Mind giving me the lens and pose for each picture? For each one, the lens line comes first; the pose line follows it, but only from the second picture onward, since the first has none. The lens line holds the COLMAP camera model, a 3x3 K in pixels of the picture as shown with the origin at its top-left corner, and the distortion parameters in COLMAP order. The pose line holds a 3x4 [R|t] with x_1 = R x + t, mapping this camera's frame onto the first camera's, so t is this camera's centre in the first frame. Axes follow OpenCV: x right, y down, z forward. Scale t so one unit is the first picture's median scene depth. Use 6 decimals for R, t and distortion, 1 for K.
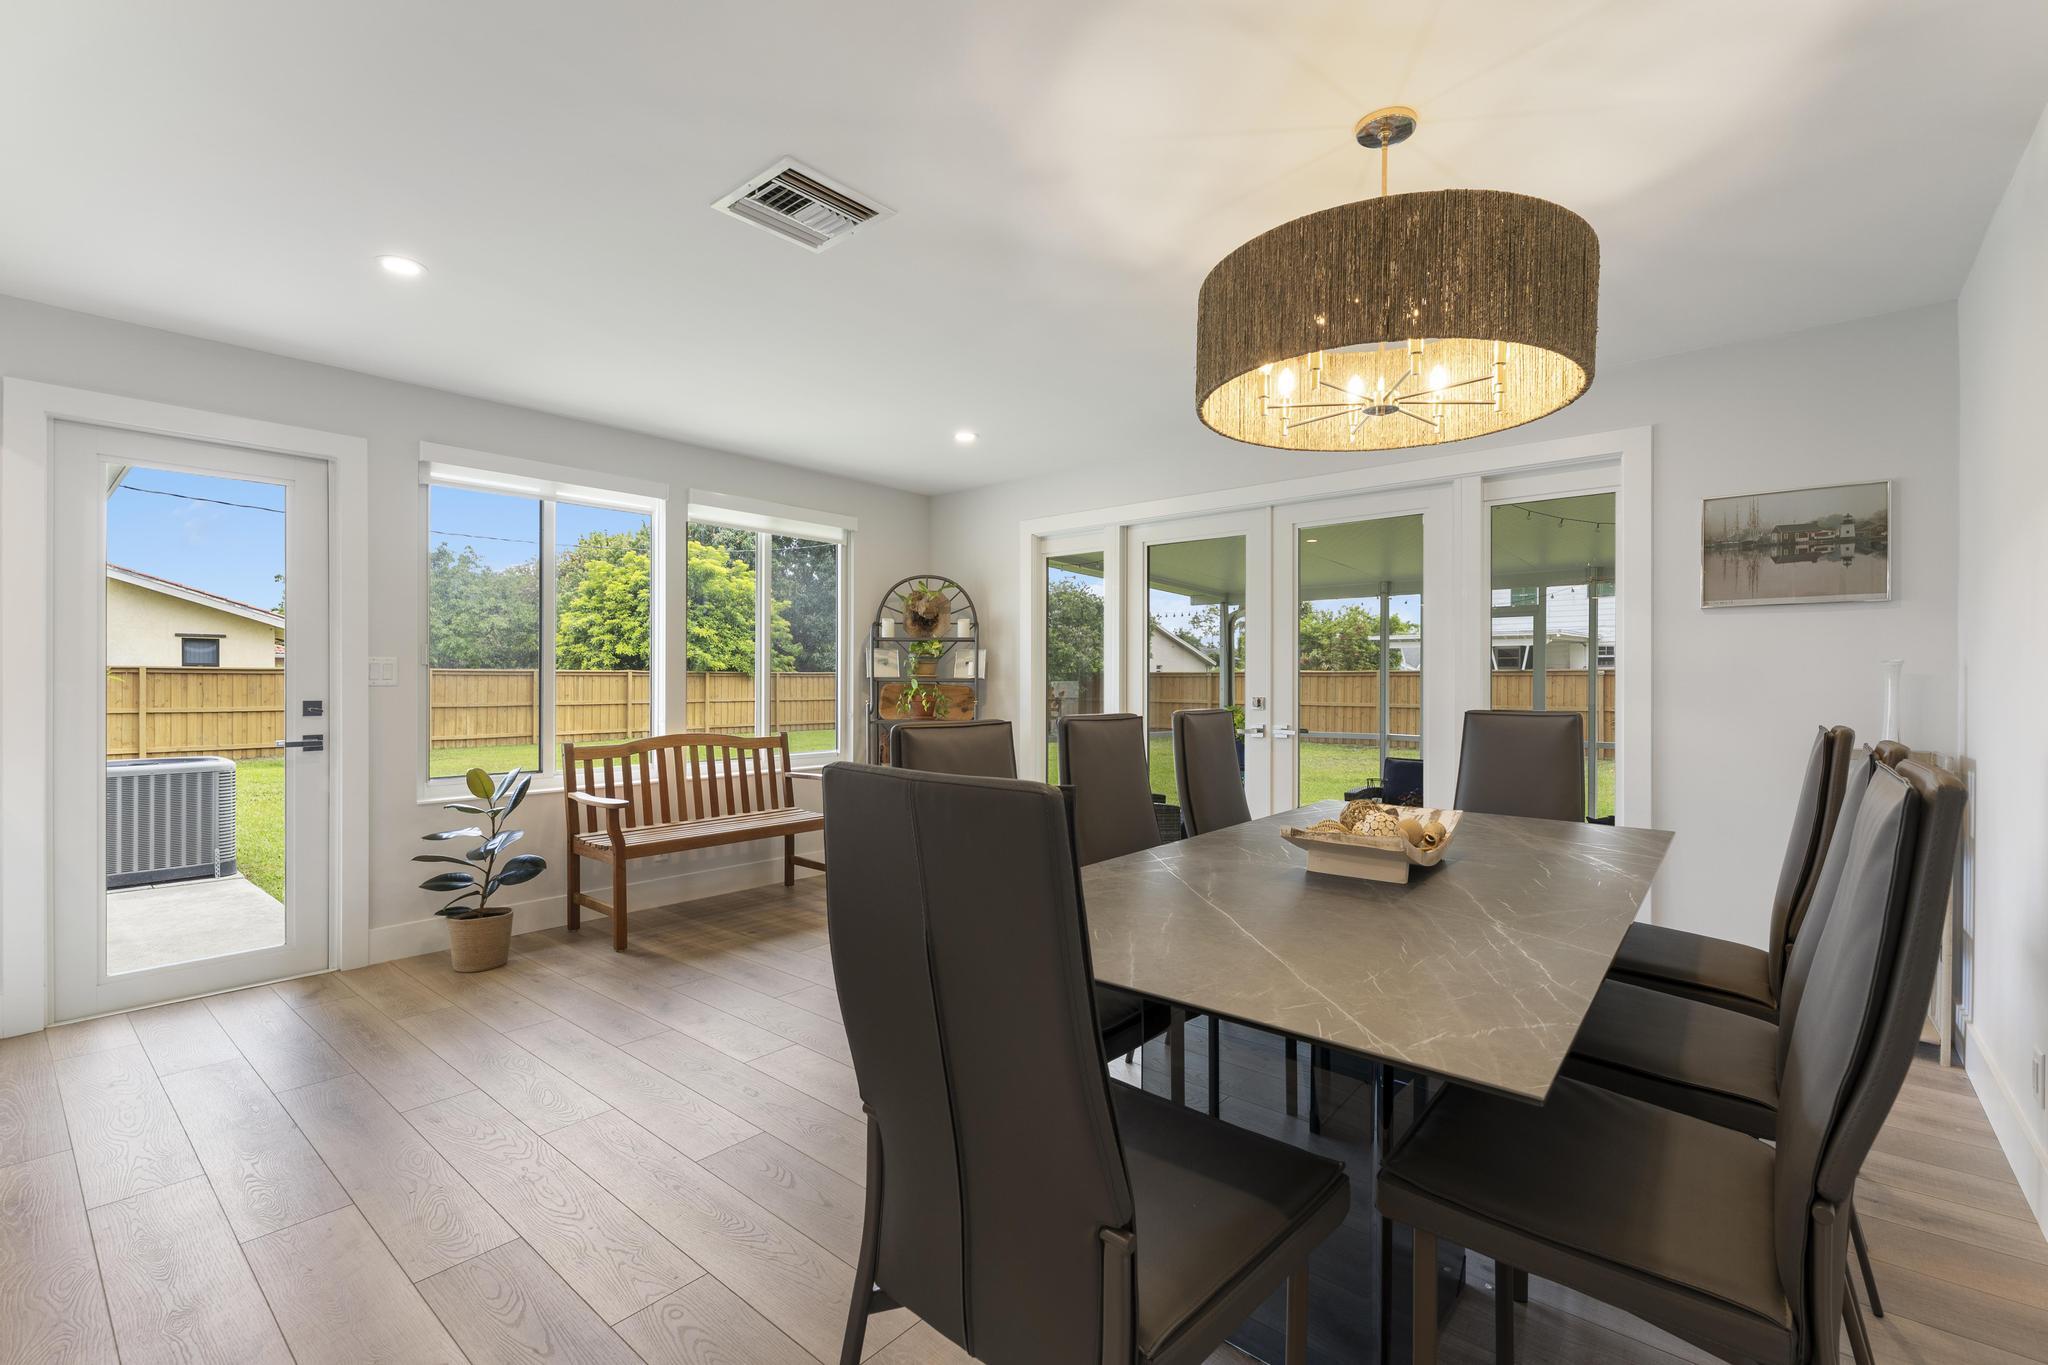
lens RADIAL K [[903.8, 0, 1019.6], [0, 903.8, 688.0], [0, 0, 1]] dist [-0.004224, -0.000881]
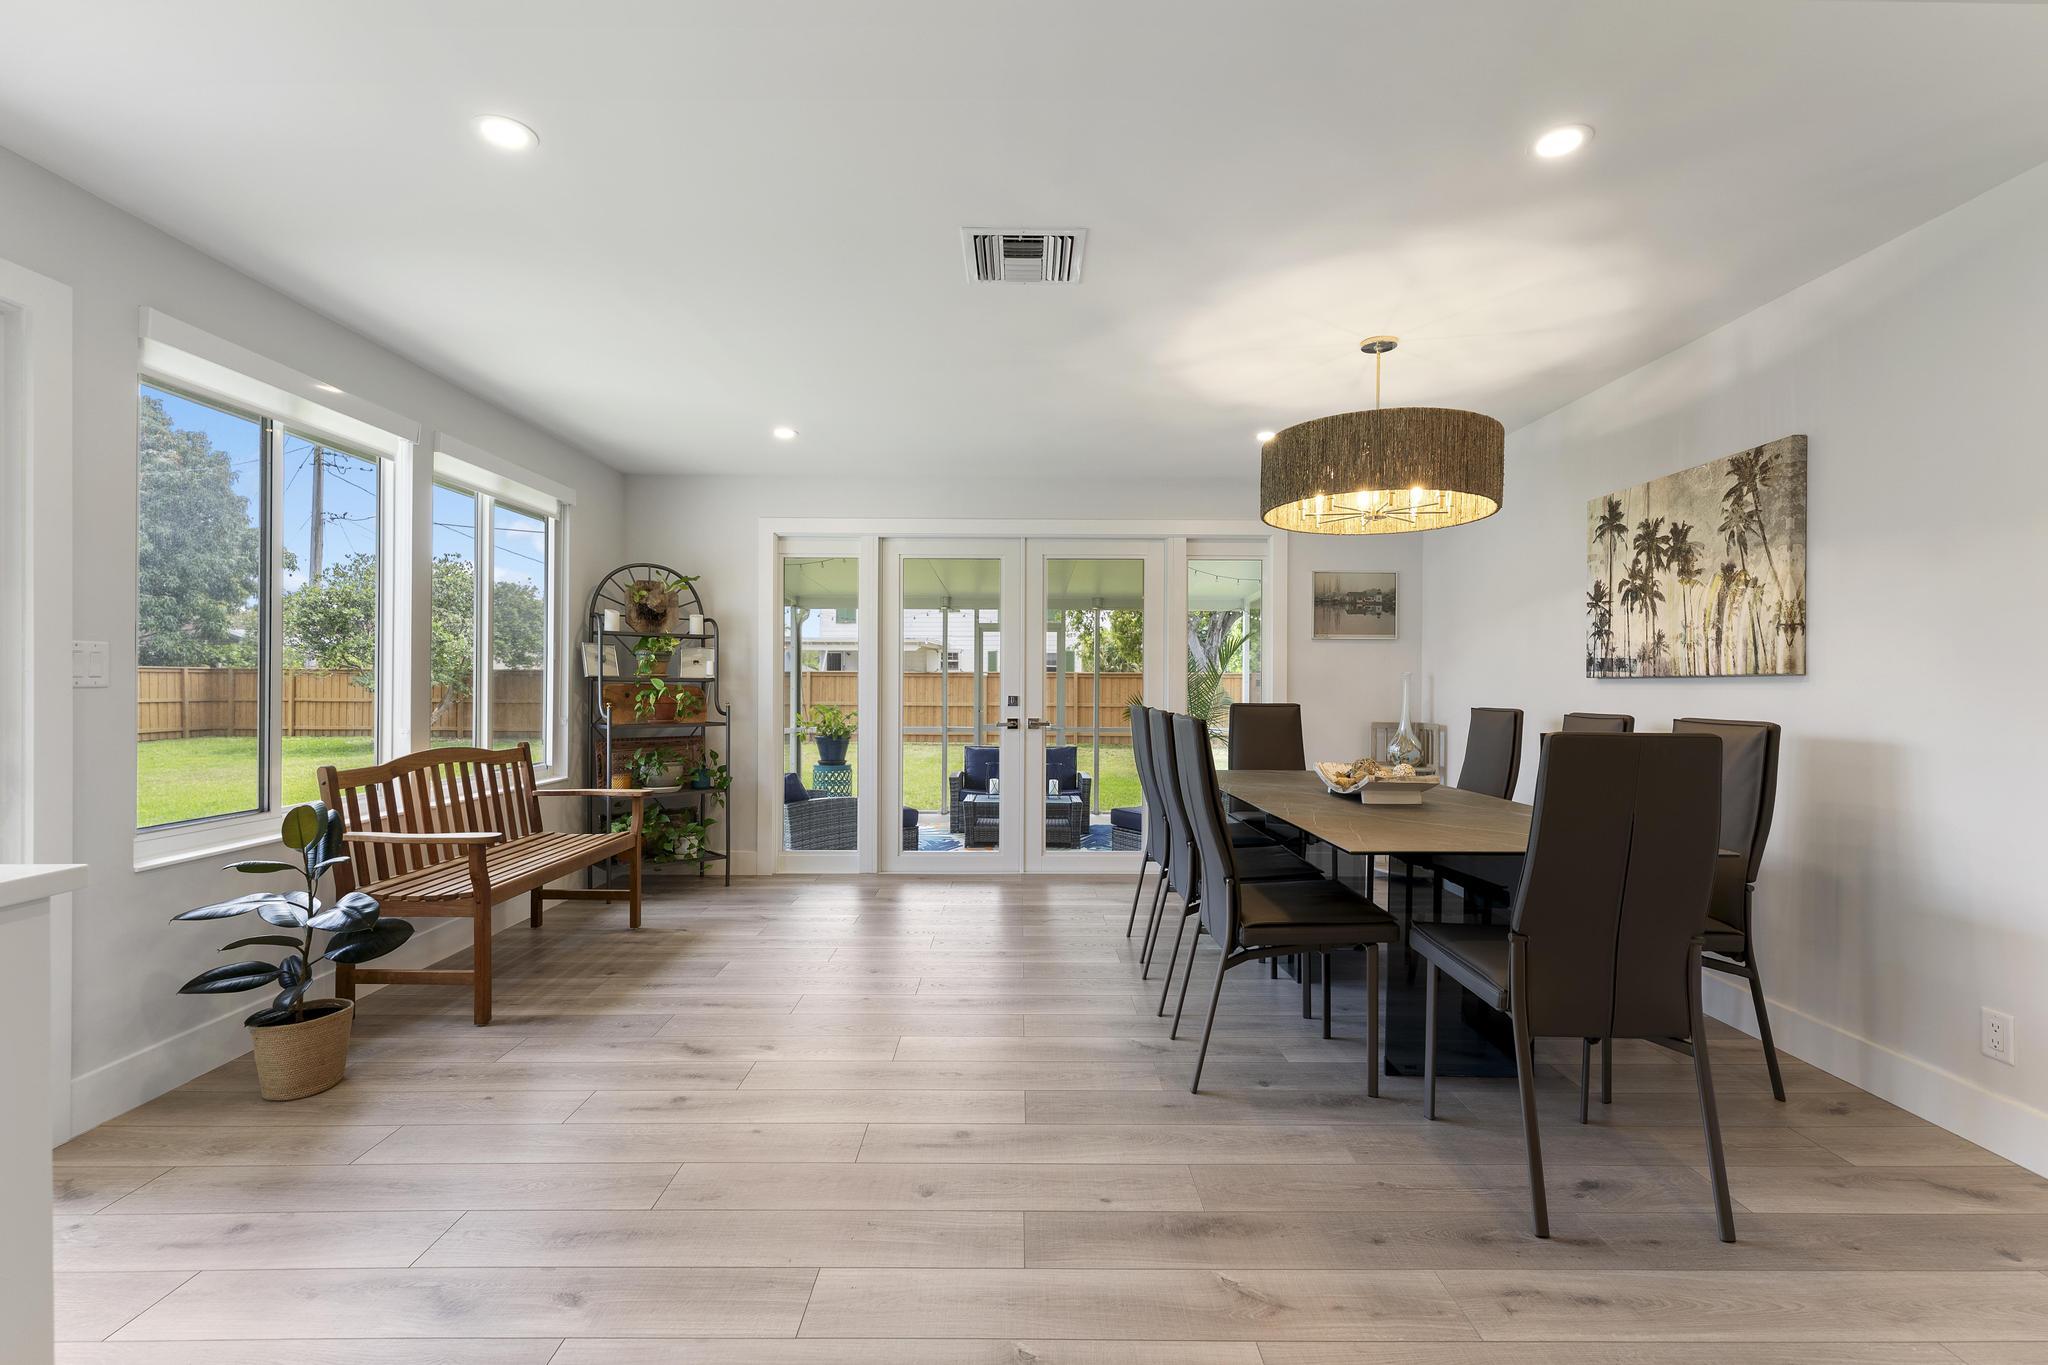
lens RADIAL K [[903.8, 0, 1026.7], [0, 903.8, 688.6], [0, 0, 1]] dist [-0.004224, -0.000881]
pose [[0.756032, -0.001081, 0.654534, -0.414424], [-0.000163, 0.999998, 0.001839, -0.001363], [-0.654535, -0.001497, 0.756030, 0.068862]]
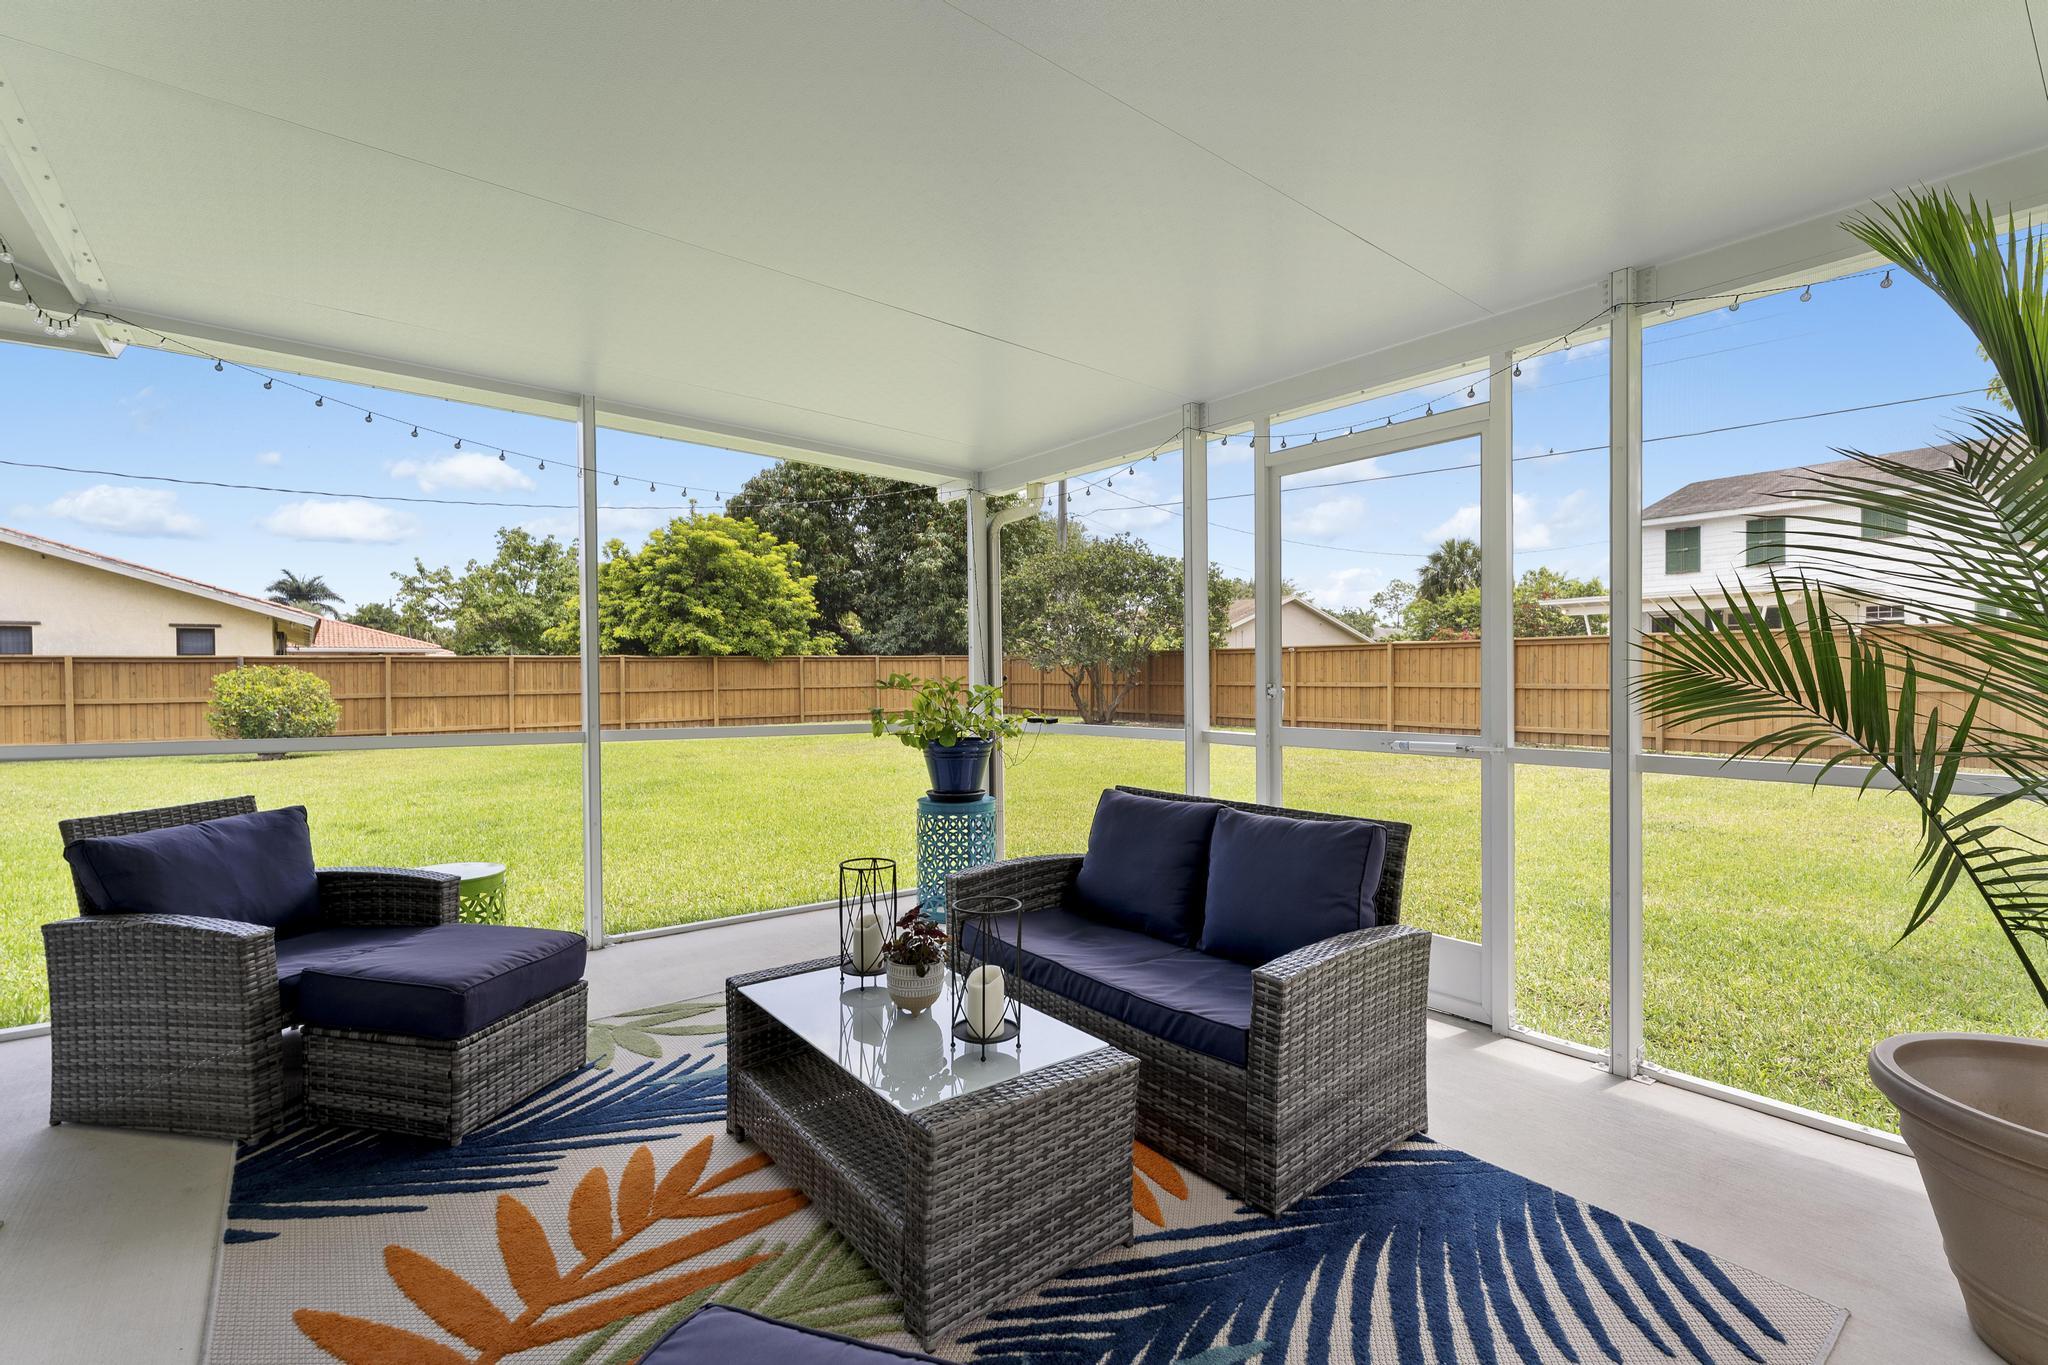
lens RADIAL K [[903.8, 0, 1023.8], [0, 903.8, 701.5], [0, 0, 1]] dist [-0.004224, -0.000881]
pose [[0.979333, -0.005564, -0.202177, 0.601900], [0.010979, 0.999610, 0.025674, 0.032603], [0.201955, -0.027364, 0.979012, 0.763267]]
